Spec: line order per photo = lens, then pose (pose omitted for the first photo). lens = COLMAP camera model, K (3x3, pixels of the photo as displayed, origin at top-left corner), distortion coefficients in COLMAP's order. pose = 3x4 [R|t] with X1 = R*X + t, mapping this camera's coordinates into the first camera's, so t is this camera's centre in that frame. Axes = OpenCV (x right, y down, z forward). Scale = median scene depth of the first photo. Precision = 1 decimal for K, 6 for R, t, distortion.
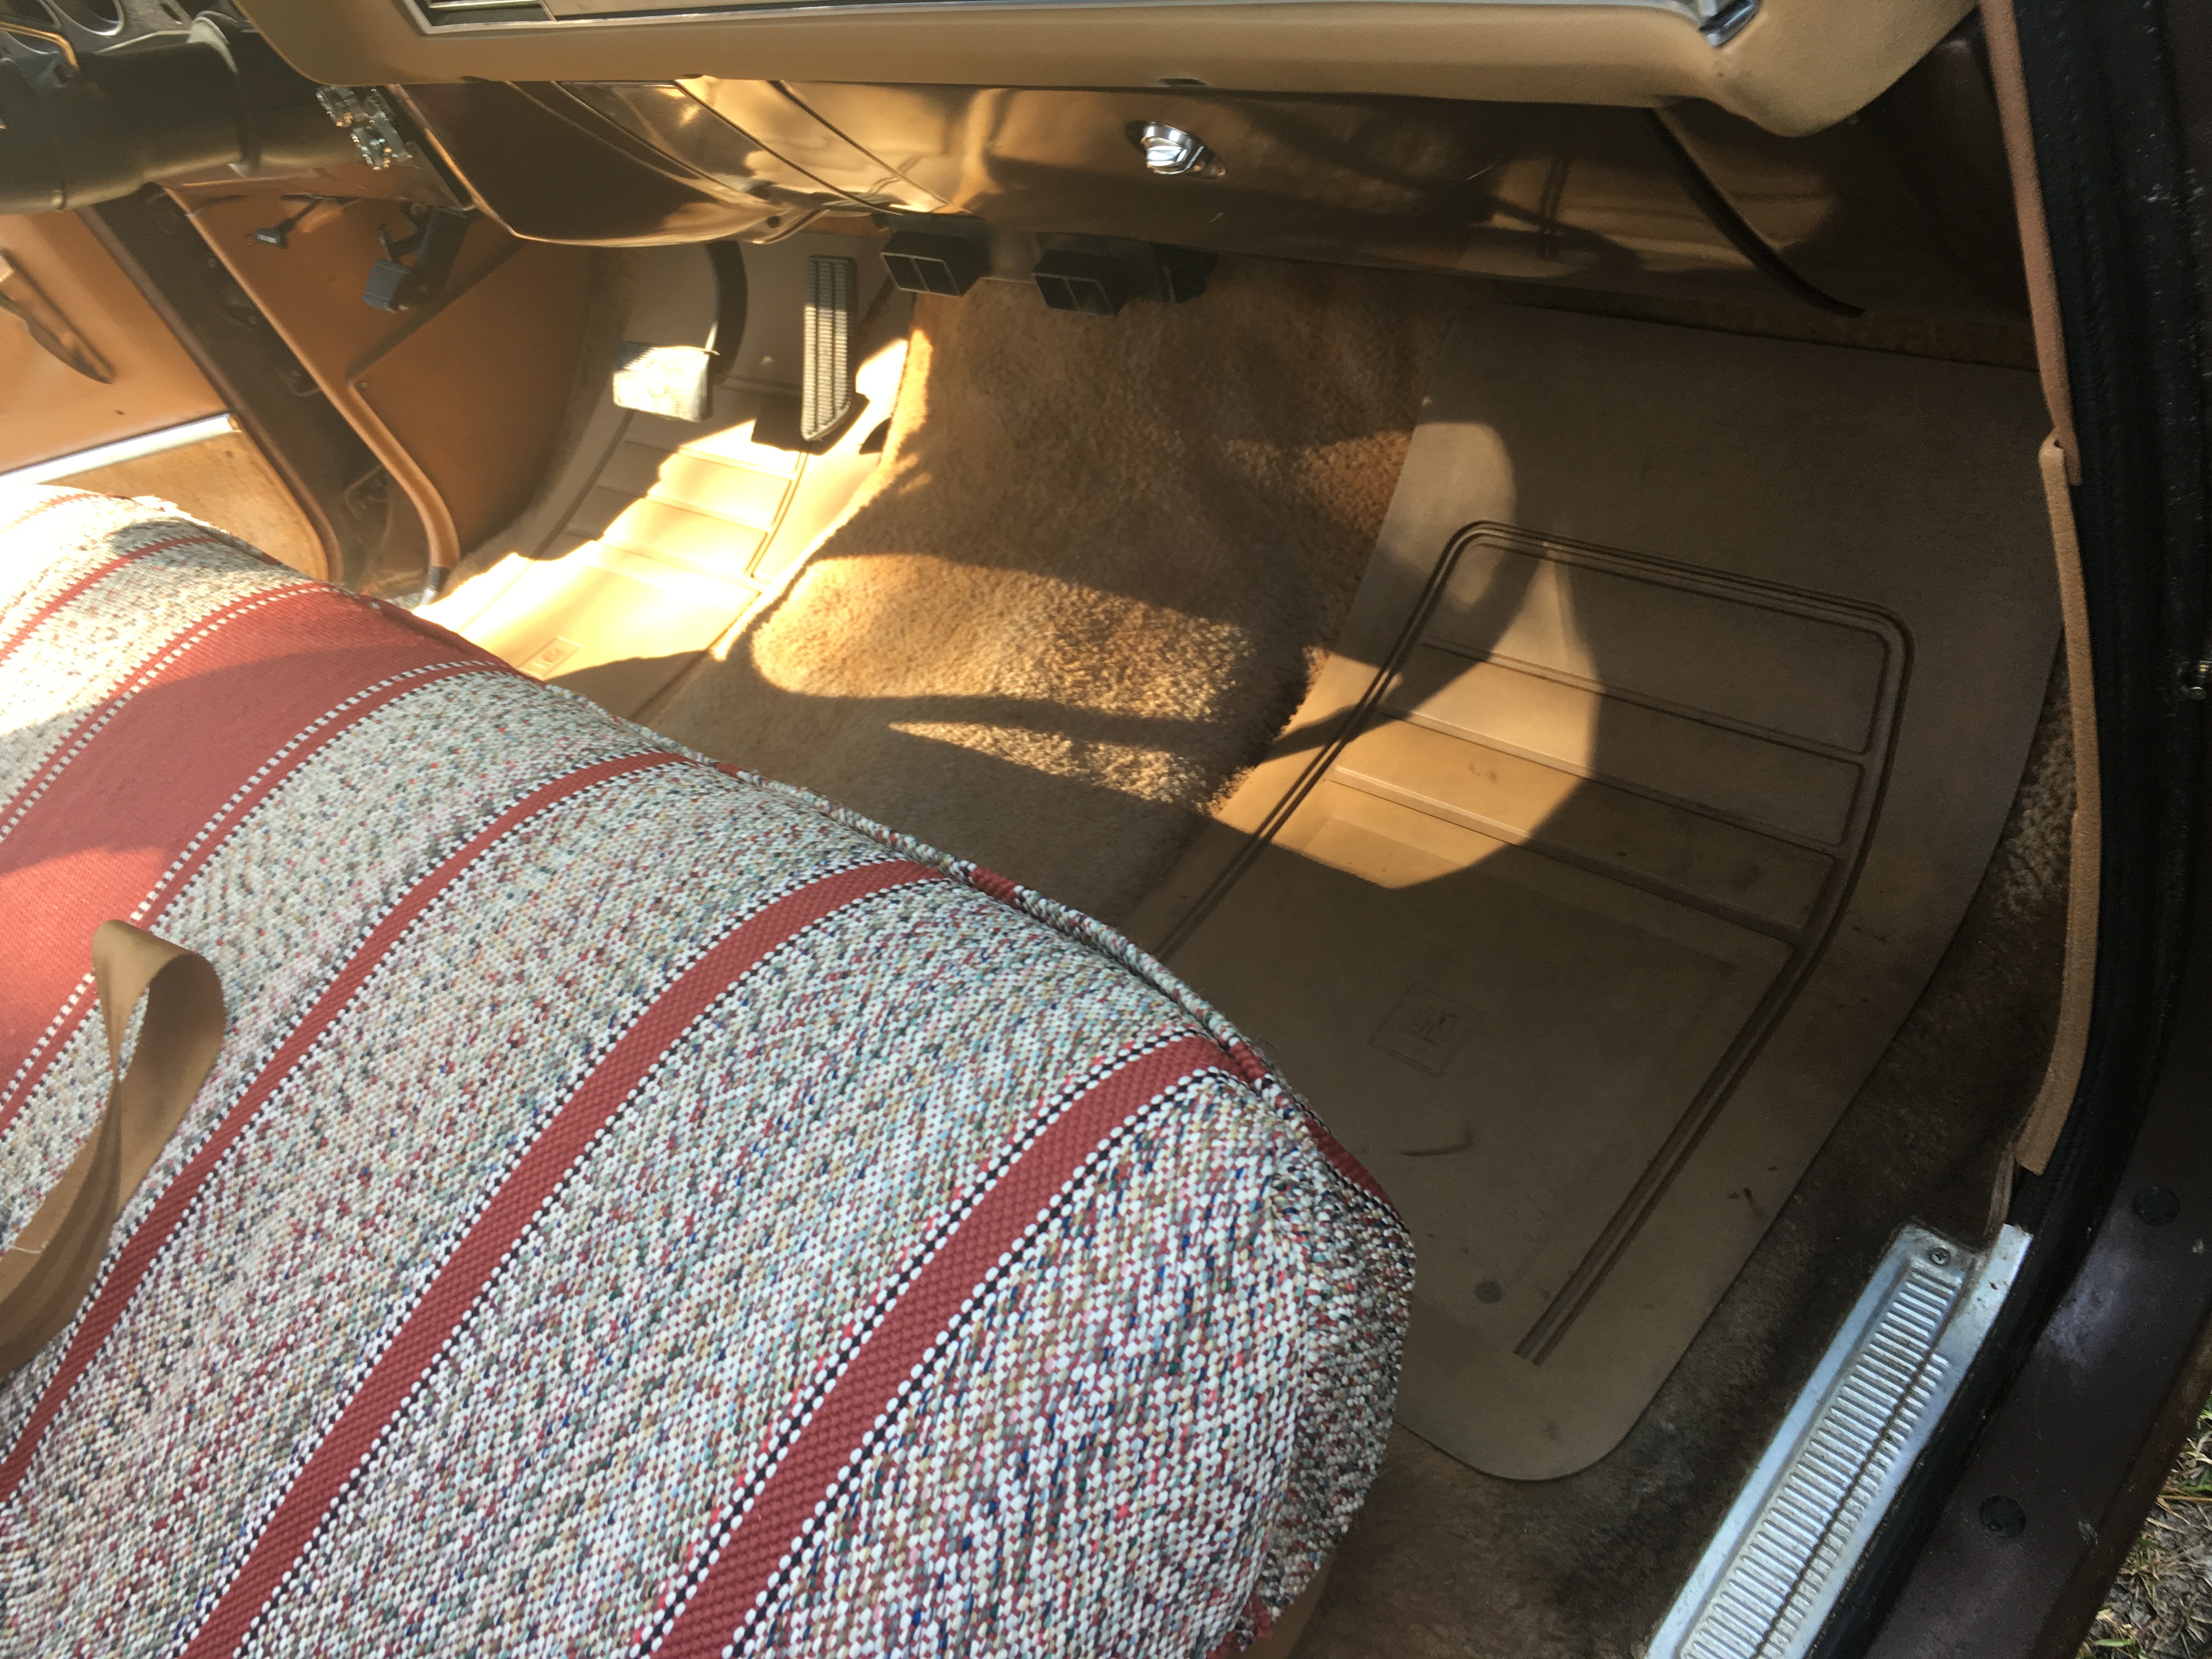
lens RADIAL K [[1870.9, 0, 1126.4], [0, 1870.9, 833.6], [0, 0, 1]] dist [0.071514, -0.115405]
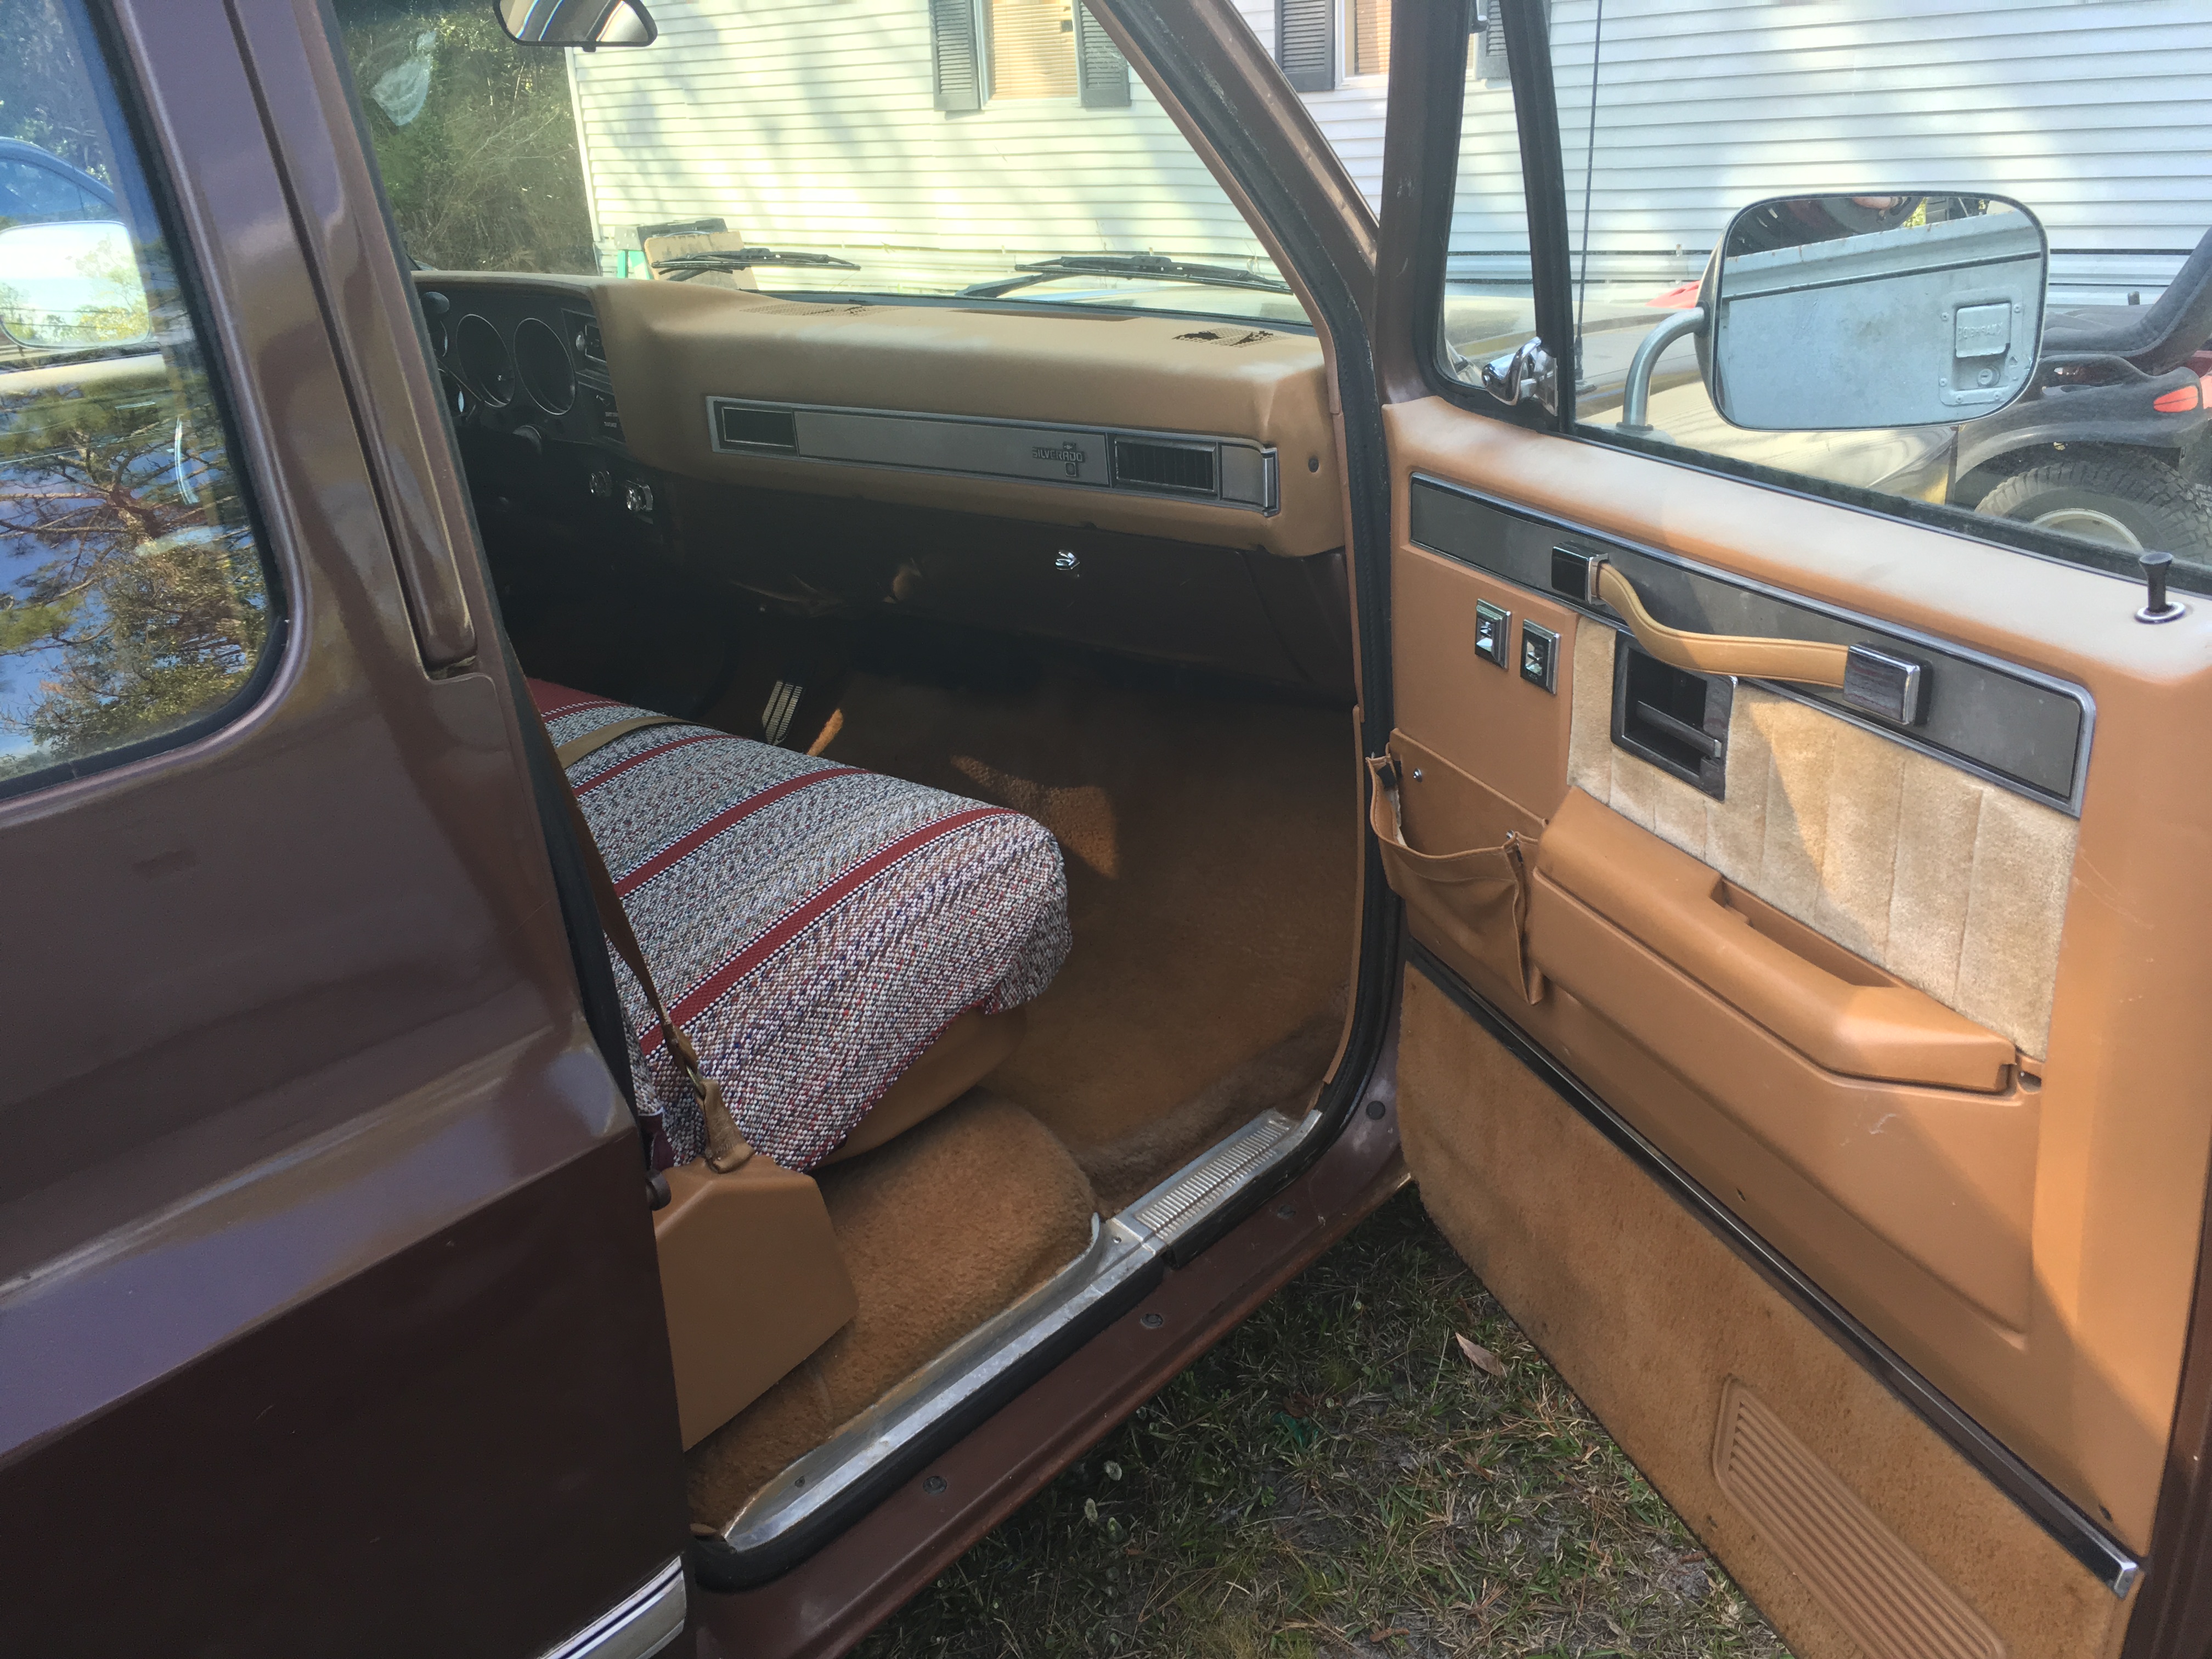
lens RADIAL K [[1870.9, 0, 1126.4], [0, 1870.9, 833.6], [0, 0, 1]] dist [0.071514, -0.115405]
pose [[0.945273, 0.292355, 0.144874, -0.213295], [-0.211228, 0.886732, -0.411204, 1.286350], [-0.248681, 0.358098, 0.899957, -1.496652]]
